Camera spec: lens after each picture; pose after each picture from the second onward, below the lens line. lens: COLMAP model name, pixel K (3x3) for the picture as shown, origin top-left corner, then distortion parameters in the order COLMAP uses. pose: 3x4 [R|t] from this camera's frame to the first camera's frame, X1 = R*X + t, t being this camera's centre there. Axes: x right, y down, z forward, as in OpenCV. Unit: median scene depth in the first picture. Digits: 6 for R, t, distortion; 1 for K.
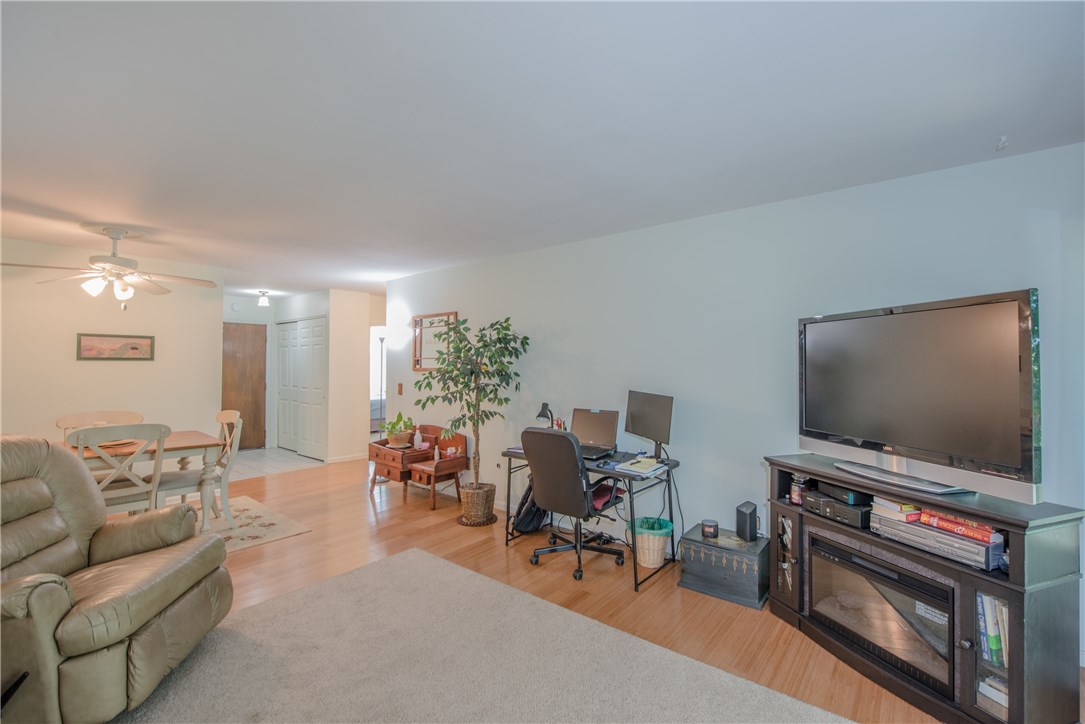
lens RADIAL K [[462.3, 0, 541.6], [0, 462.3, 355.3], [0, 0, 1]] dist [-0.017768, -0.000848]
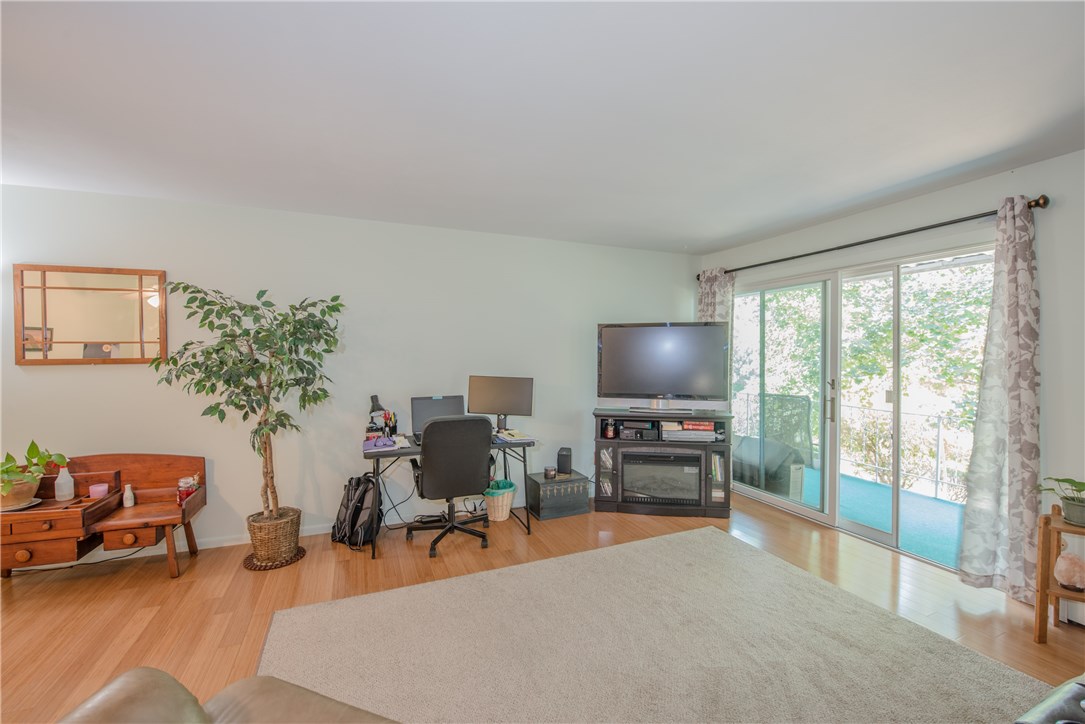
lens RADIAL K [[462.3, 0, 541.6], [0, 462.3, 355.3], [0, 0, 1]] dist [-0.017768, -0.000848]
pose [[0.466136, -0.010676, 0.884649, -0.619721], [-0.018475, 0.999592, 0.021798, -0.000949], [-0.884520, -0.026505, 0.465748, 0.283342]]
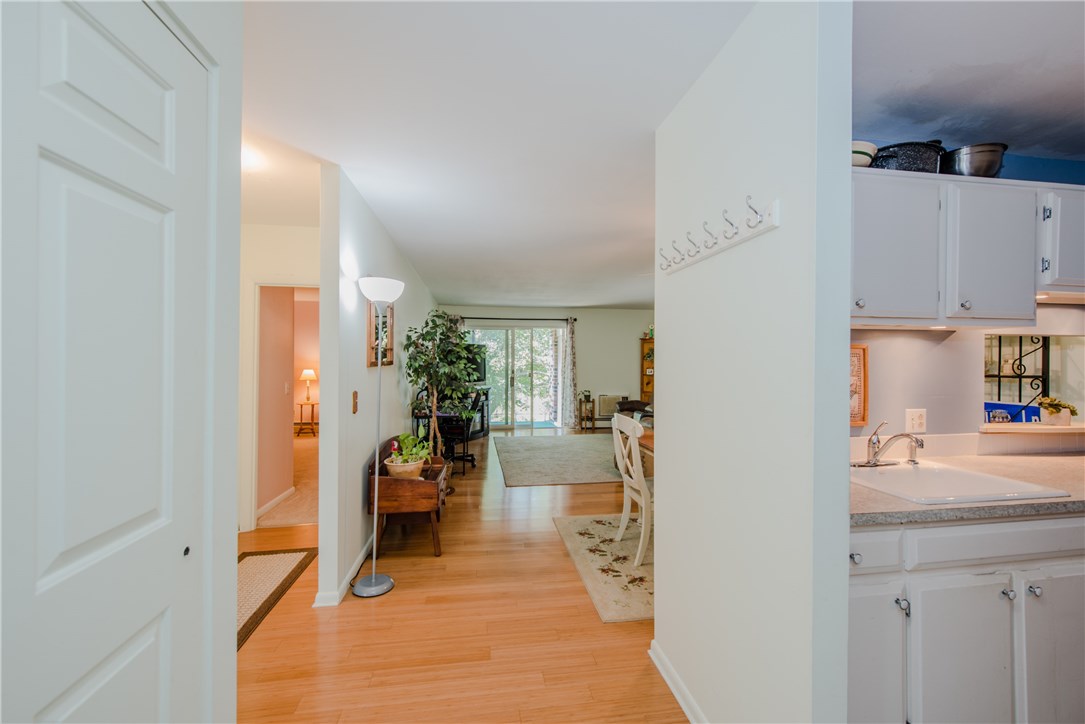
lens RADIAL K [[434.1, 0, 542.5], [0, 434.1, 362.0], [0, 0, 1]] dist [-0.001006, -0.000339]
pose [[-0.745196, -0.003076, 0.666839, -1.109964], [-0.016767, 0.999760, -0.014126, 0.043574], [-0.666635, -0.021708, -0.745068, 1.711161]]
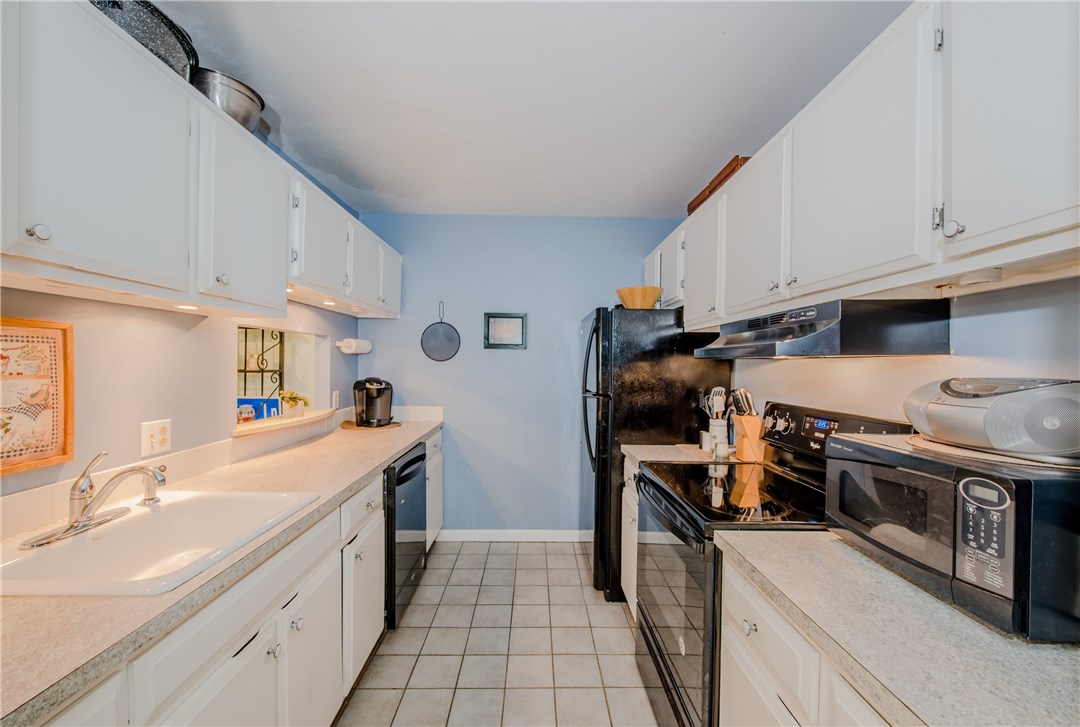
lens RADIAL K [[427.2, 0, 538.8], [0, 427.2, 367.0], [0, 0, 1]] dist [0.000222, -0.000127]
pose [[-0.764058, -0.003896, -0.645136, -1.110854], [-0.000451, 0.999985, -0.005504, 0.041084], [0.645147, -0.003914, -0.764048, 1.497525]]
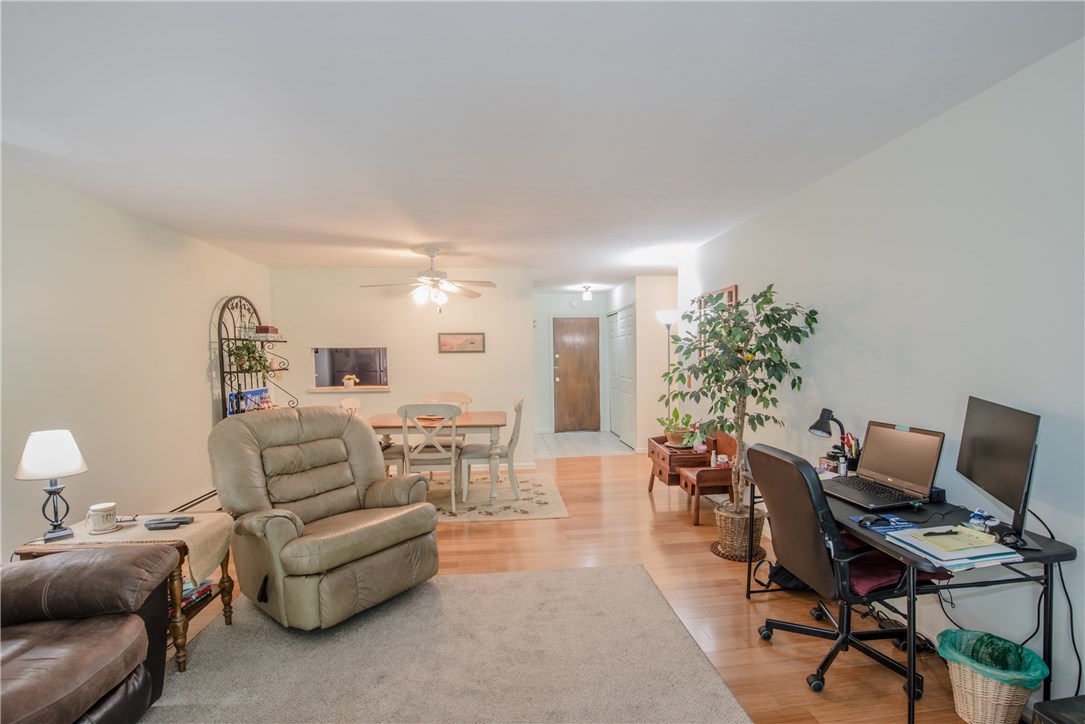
lens RADIAL K [[473.5, 0, 547.3], [0, 473.5, 382.1], [0, 0, 1]] dist [-0.026713, -0.000569]
pose [[0.710150, 0.030328, -0.703397, 0.189189], [0.025776, 0.997282, 0.069022, 0.008039], [0.703578, -0.067146, 0.707438, 0.237699]]
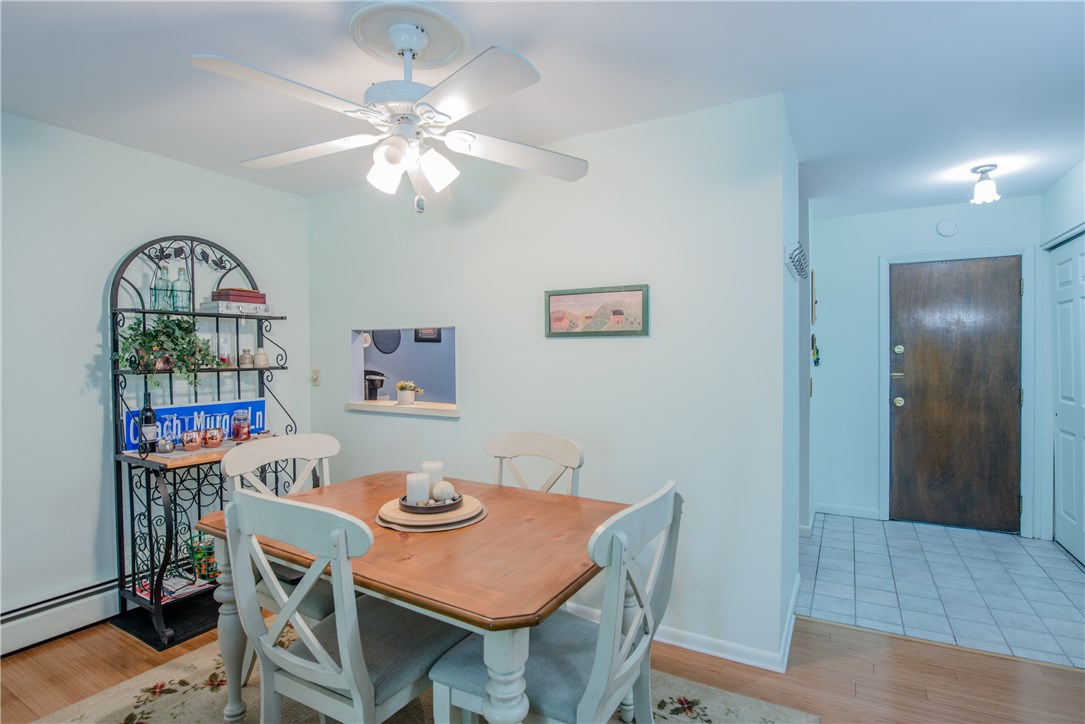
lens RADIAL K [[540.8, 0, 542.5], [0, 540.8, 362.0], [0, 0, 1]] dist [-0.021606, -0.000287]
pose [[0.174942, 0.011010, -0.984517, -0.347585], [0.023561, 0.999604, 0.015365, 0.031628], [0.984297, -0.025884, 0.174613, 0.889933]]
